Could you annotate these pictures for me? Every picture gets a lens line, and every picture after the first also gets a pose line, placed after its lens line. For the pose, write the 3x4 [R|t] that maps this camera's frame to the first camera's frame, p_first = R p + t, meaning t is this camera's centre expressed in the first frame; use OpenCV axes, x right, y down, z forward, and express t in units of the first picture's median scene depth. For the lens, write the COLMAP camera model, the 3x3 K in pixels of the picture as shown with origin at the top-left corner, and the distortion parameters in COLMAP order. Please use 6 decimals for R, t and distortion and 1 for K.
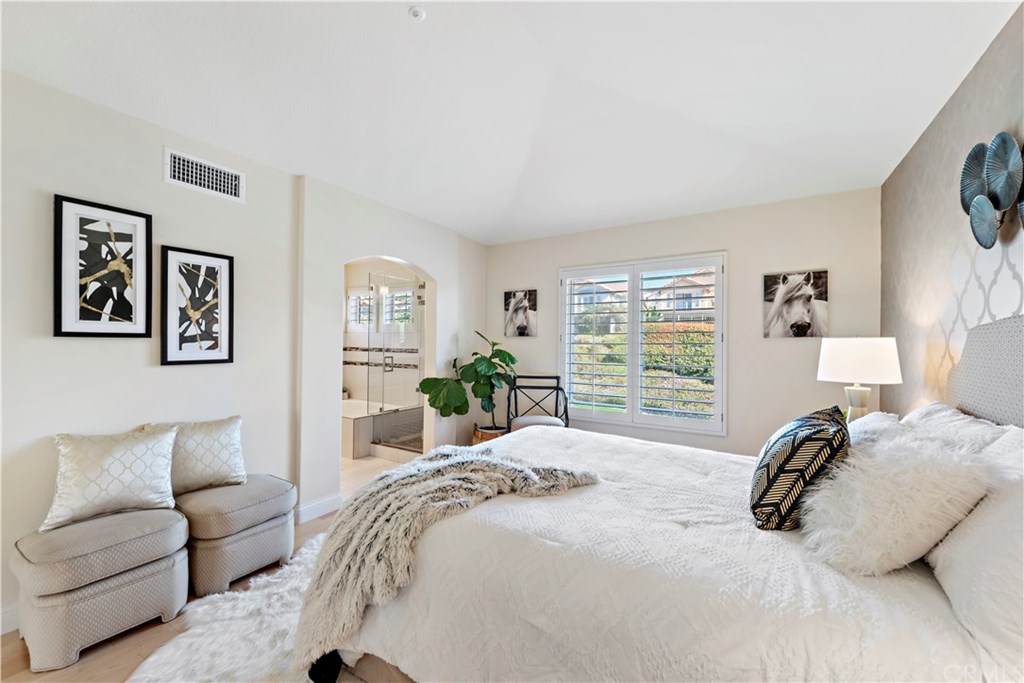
lens RADIAL K [[401.9, 0, 515.2], [0, 401.9, 342.6], [0, 0, 1]] dist [0.023946, -0.008484]
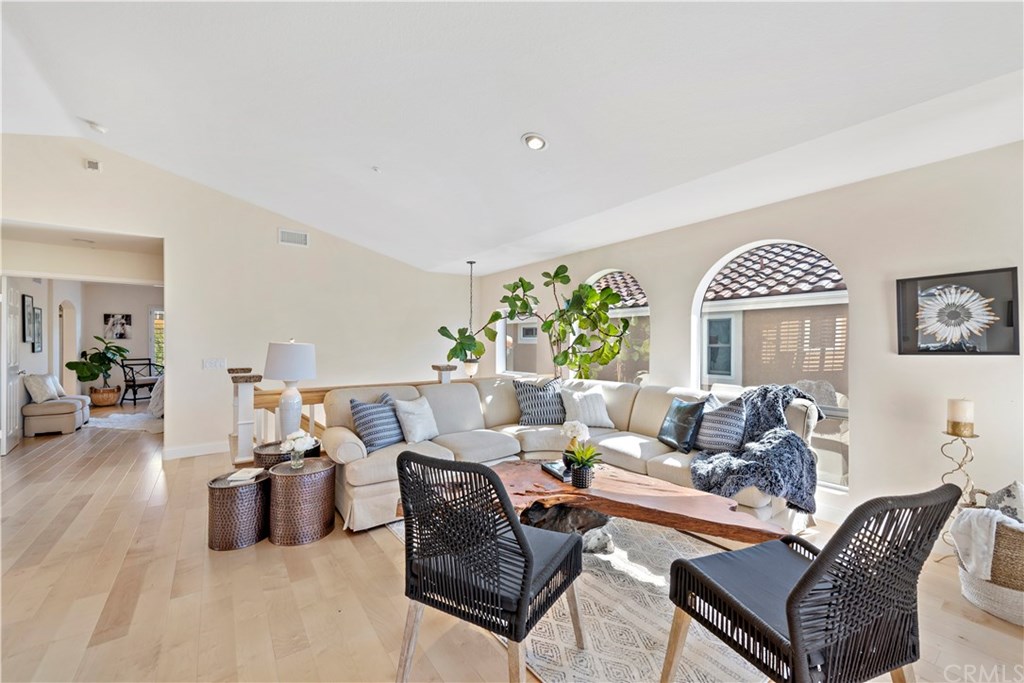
lens RADIAL K [[401.9, 0, 515.2], [0, 401.9, 342.6], [0, 0, 1]] dist [0.023946, -0.008484]
pose [[0.371474, -0.006485, 0.928421, -1.515873], [-0.003812, 0.999957, 0.008510, -0.030362], [-0.928435, -0.006700, 0.371433, -2.019749]]
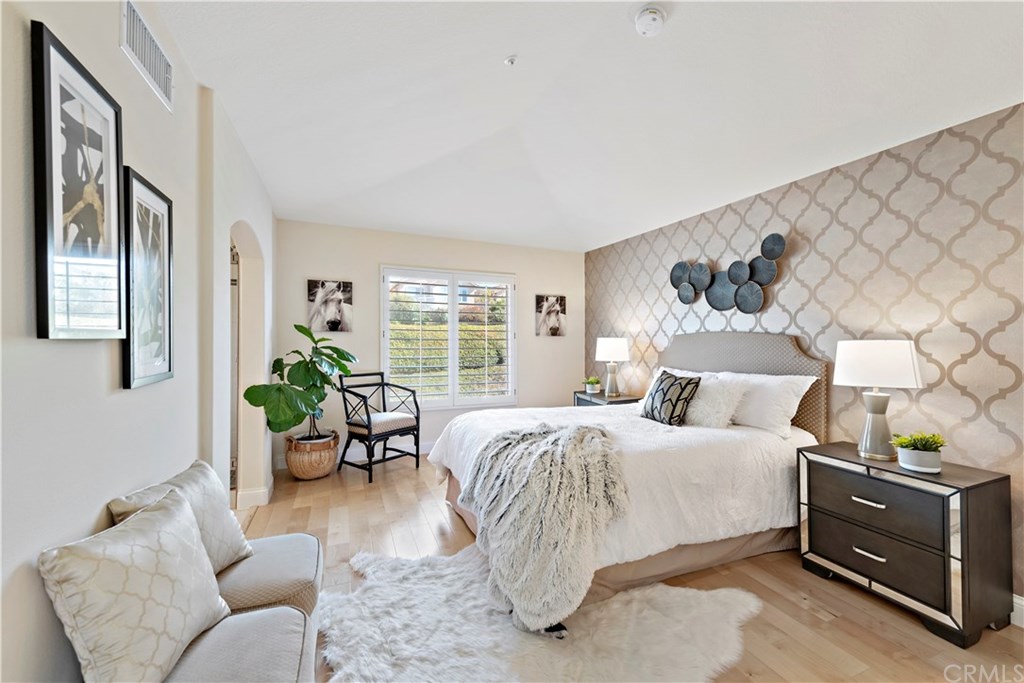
lens RADIAL K [[401.9, 0, 515.2], [0, 401.9, 342.6], [0, 0, 1]] dist [0.023946, -0.008484]
pose [[0.577259, -0.010896, 0.816488, -0.701327], [-0.006843, 0.999811, 0.018181, -0.014548], [-0.816532, -0.016082, 0.577076, 0.193559]]
